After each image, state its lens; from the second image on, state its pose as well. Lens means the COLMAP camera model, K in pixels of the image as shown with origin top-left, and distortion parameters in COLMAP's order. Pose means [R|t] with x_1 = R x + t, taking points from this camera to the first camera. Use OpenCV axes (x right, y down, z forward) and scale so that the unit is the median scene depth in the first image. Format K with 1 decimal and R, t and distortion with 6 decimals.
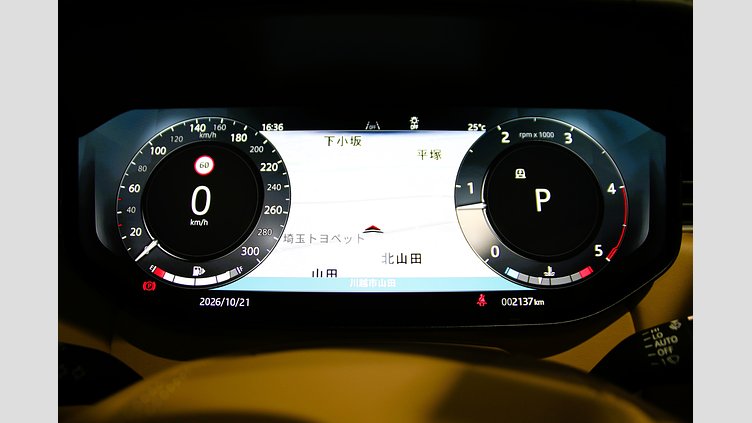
lens RADIAL K [[517.1, 0, 374.8], [0, 517.1, 208.0], [0, 0, 1]] dist [-0.034487, 0.012956]
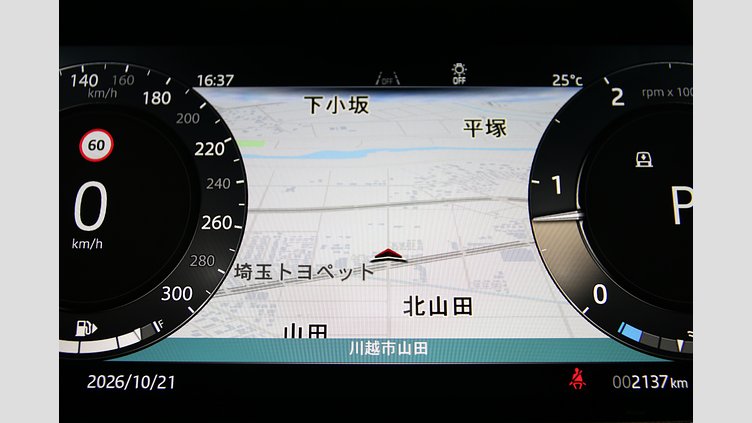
lens RADIAL K [[517.1, 0, 369.0], [0, 517.1, 218.1], [0, 0, 1]] dist [-0.034487, 0.012956]
pose [[0.998658, -0.002137, -0.051749, 0.004458], [0.001281, 0.999862, -0.016562, 0.008399], [0.051777, 0.016474, 0.998523, 0.419780]]
